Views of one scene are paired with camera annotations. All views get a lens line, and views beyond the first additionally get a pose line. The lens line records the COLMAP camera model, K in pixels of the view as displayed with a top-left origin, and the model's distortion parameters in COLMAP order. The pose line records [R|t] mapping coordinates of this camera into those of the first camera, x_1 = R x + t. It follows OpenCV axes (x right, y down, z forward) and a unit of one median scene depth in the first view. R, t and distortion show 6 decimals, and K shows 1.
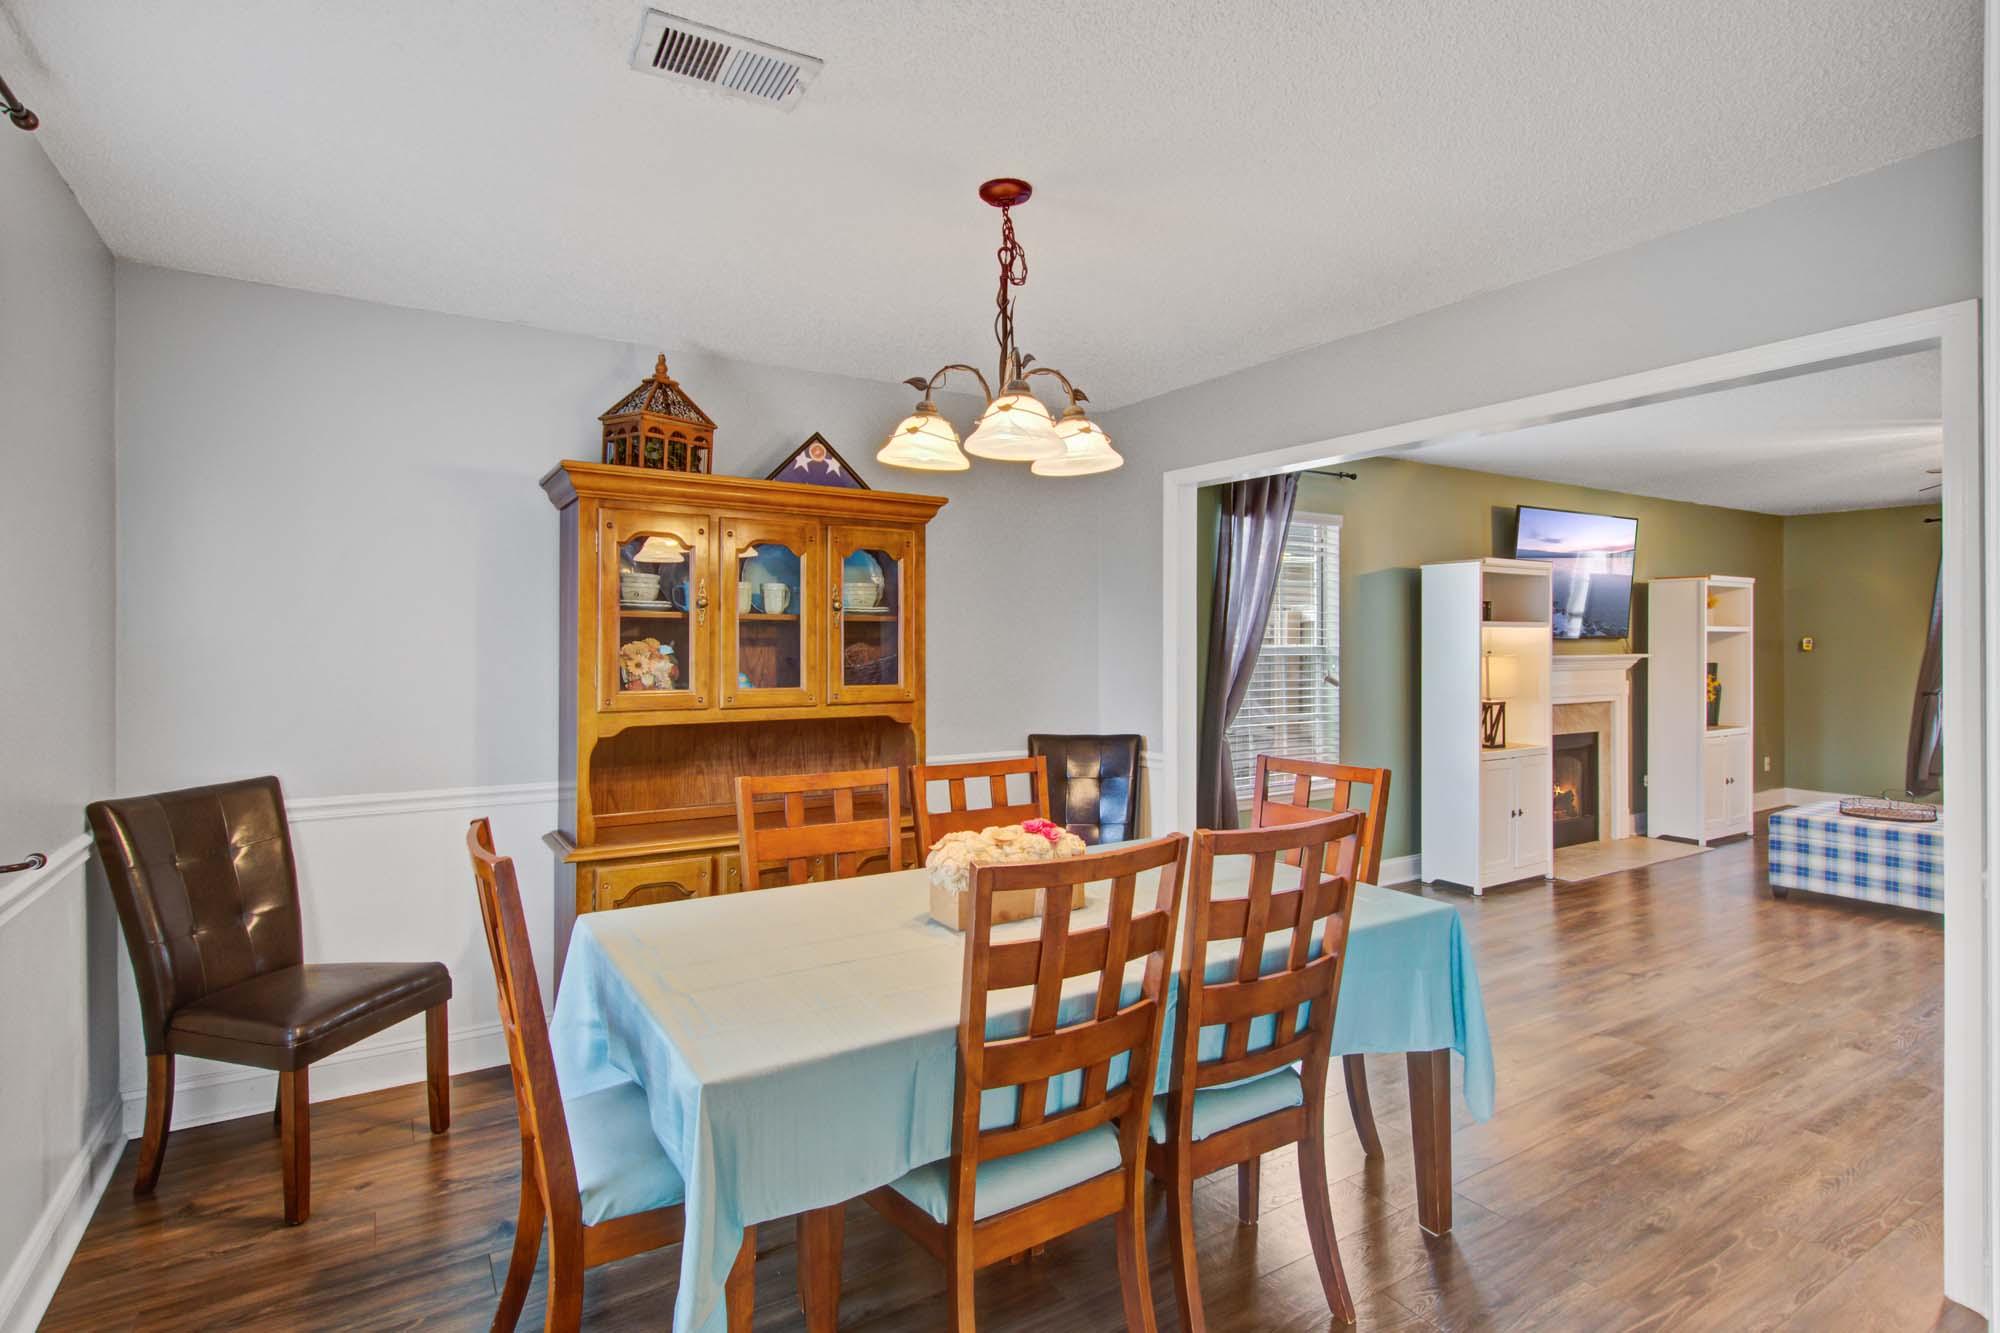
lens RADIAL K [[986.4, 0, 1009.5], [0, 986.4, 636.5], [0, 0, 1]] dist [0.013011, -0.005153]
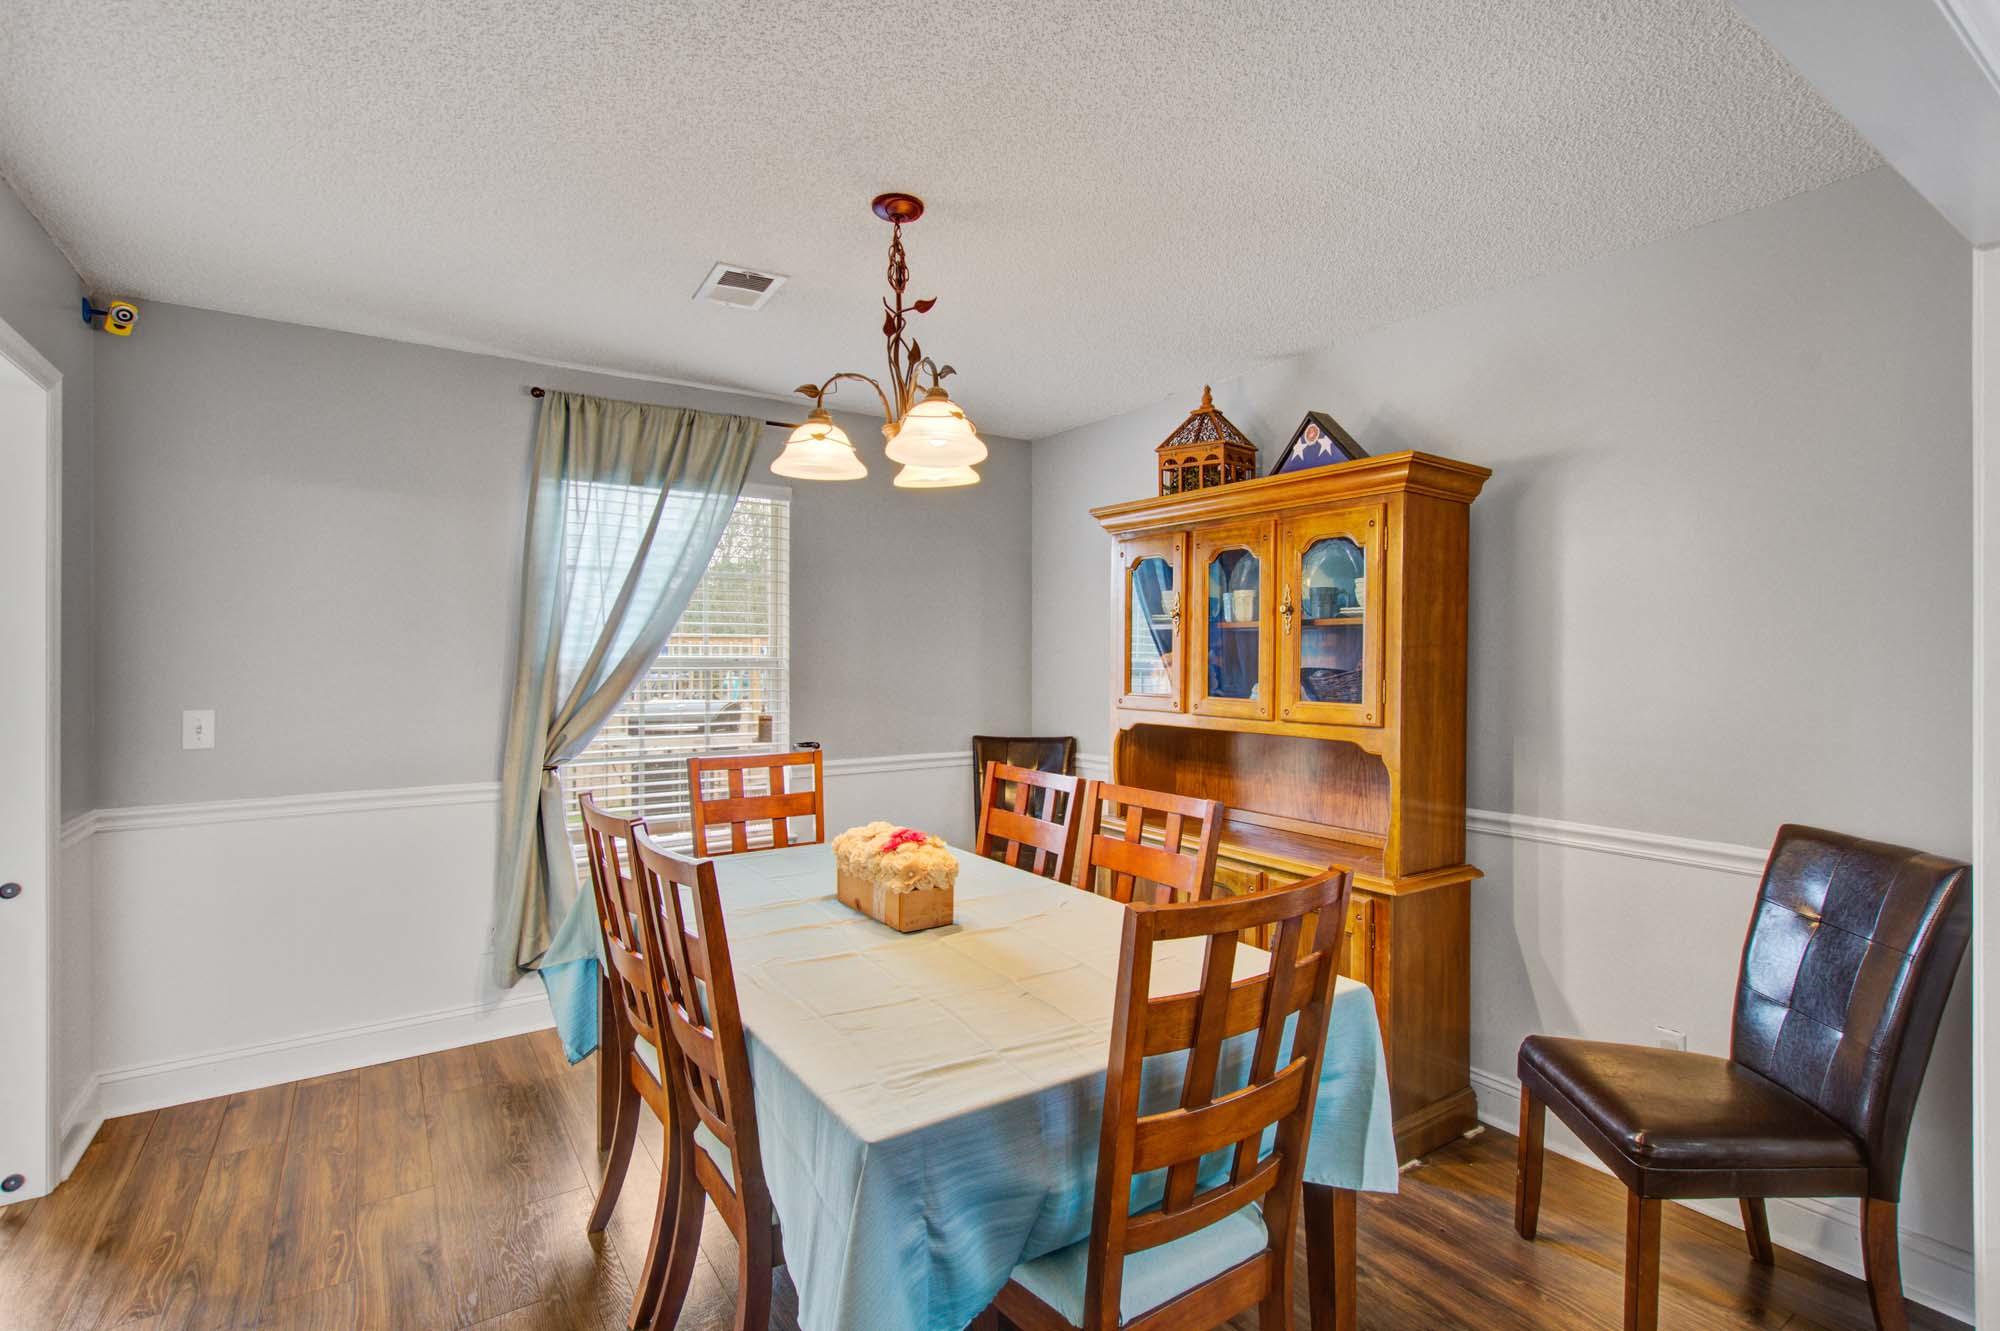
lens RADIAL K [[955.8, 0, 1011.0], [0, 955.8, 654.0], [0, 0, 1]] dist [0.000888, 0.000151]
pose [[0.043760, -0.000178, -0.999042, 0.659013], [0.002431, 0.999997, -0.000072, 0.008086], [0.999039, -0.002426, 0.043761, 0.712121]]
